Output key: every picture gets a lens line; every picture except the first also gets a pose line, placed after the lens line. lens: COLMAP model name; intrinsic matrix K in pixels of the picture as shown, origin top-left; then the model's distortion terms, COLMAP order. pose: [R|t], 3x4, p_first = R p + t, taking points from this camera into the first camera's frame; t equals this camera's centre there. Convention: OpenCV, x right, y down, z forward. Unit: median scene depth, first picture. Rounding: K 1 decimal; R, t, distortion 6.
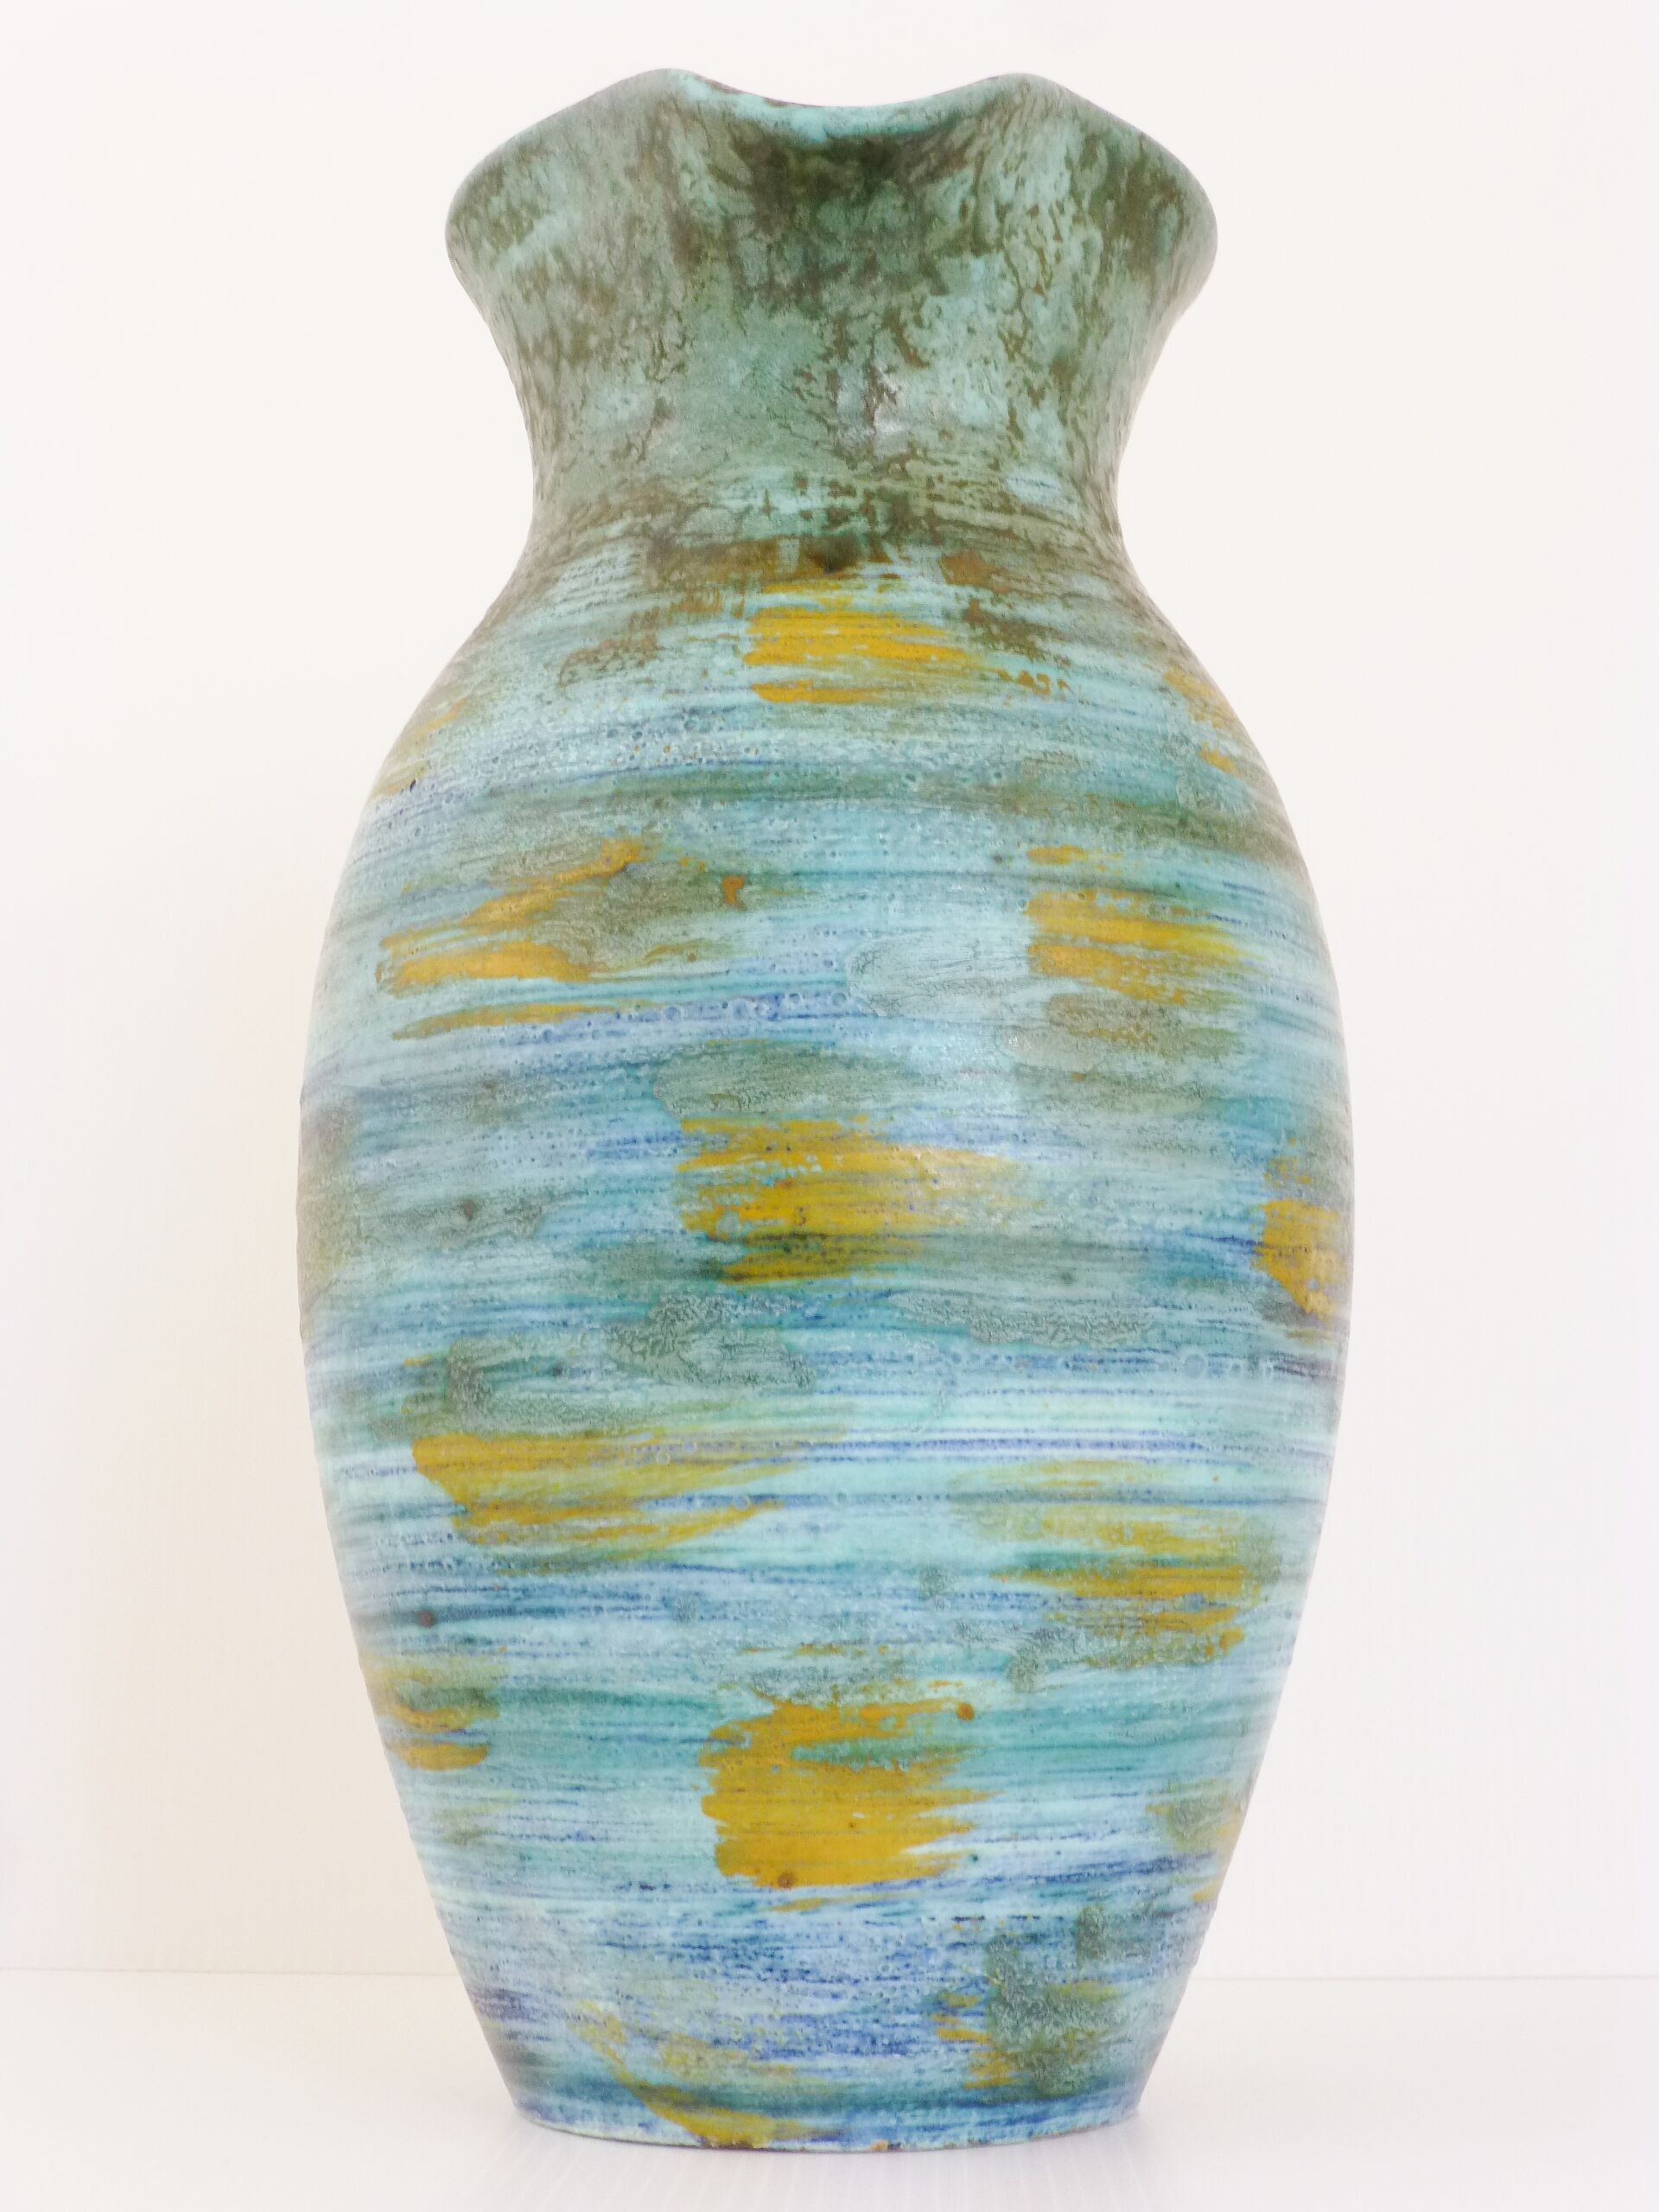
lens RADIAL K [[3248.0, 0, 830.9], [0, 3248.0, 1112.0], [0, 0, 1]] dist [-0.048754, 0.000000]
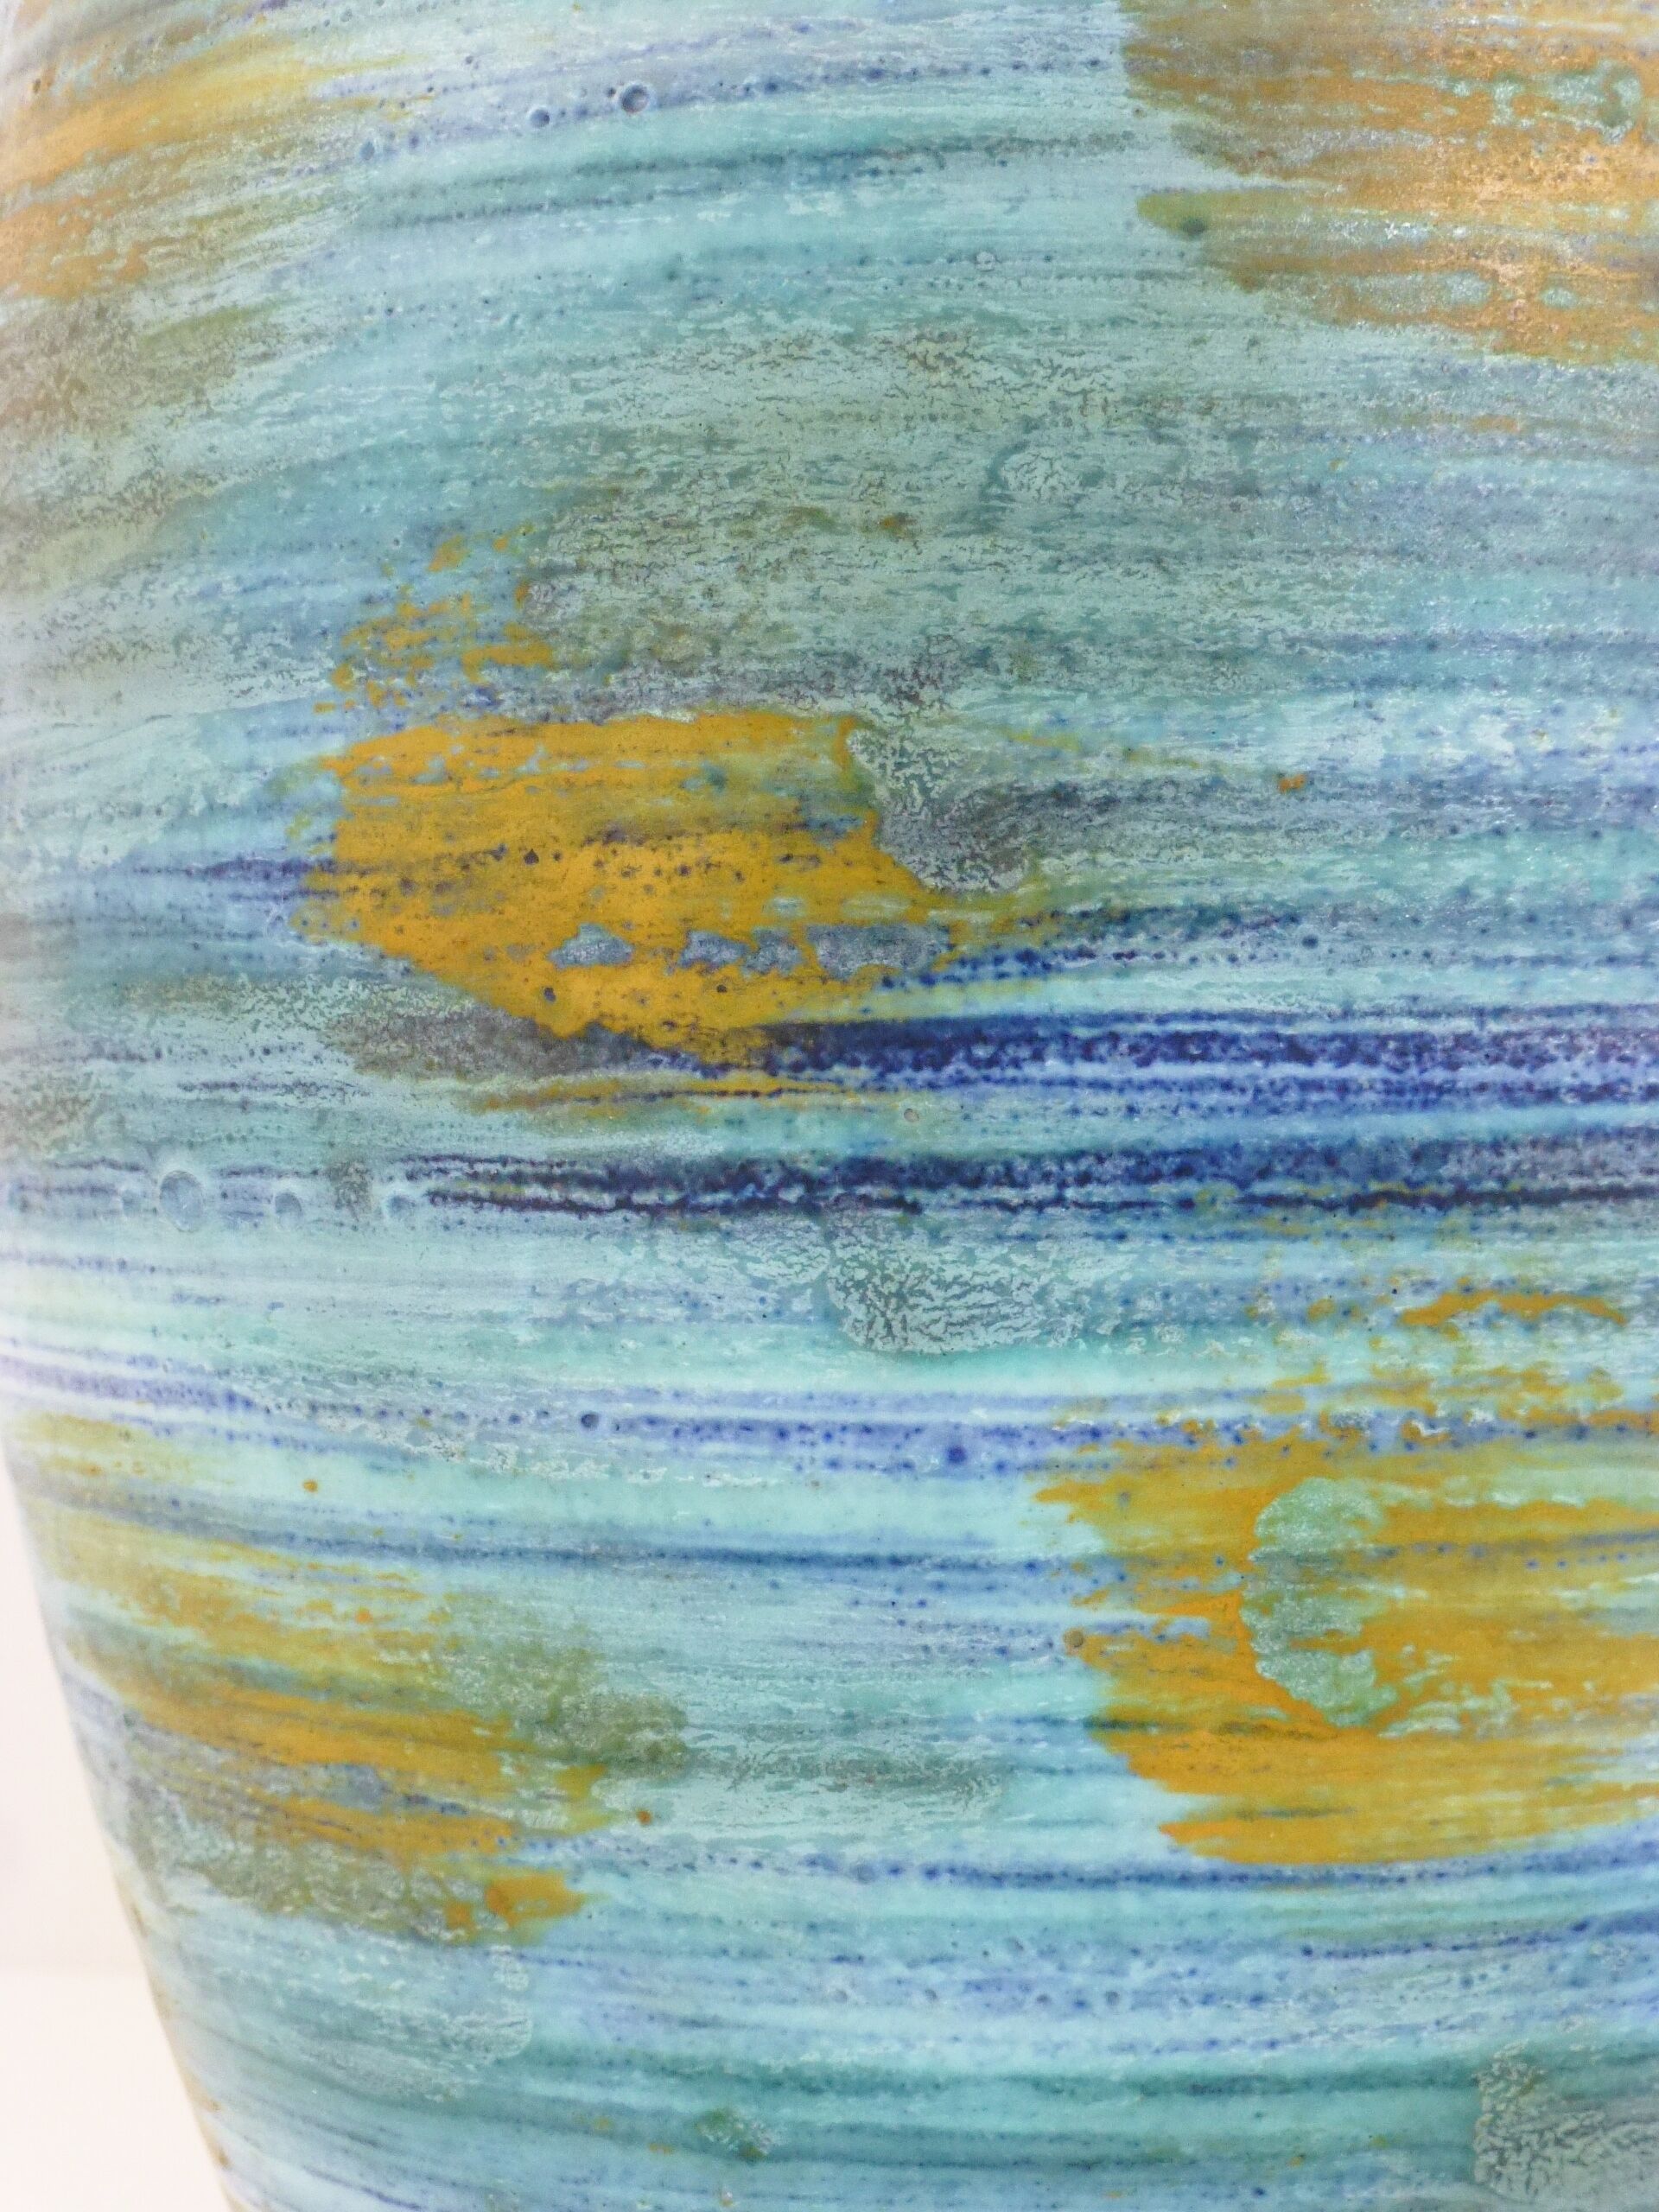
lens RADIAL K [[3983.6, 0, 832.2], [0, 3983.6, 1111.0], [0, 0, 1]] dist [-0.122801, 0.000000]
pose [[0.128393, 0.027131, -0.991352, 0.597480], [0.157358, 0.986405, 0.047375, 0.056737], [0.979160, -0.162080, 0.122379, 1.015805]]
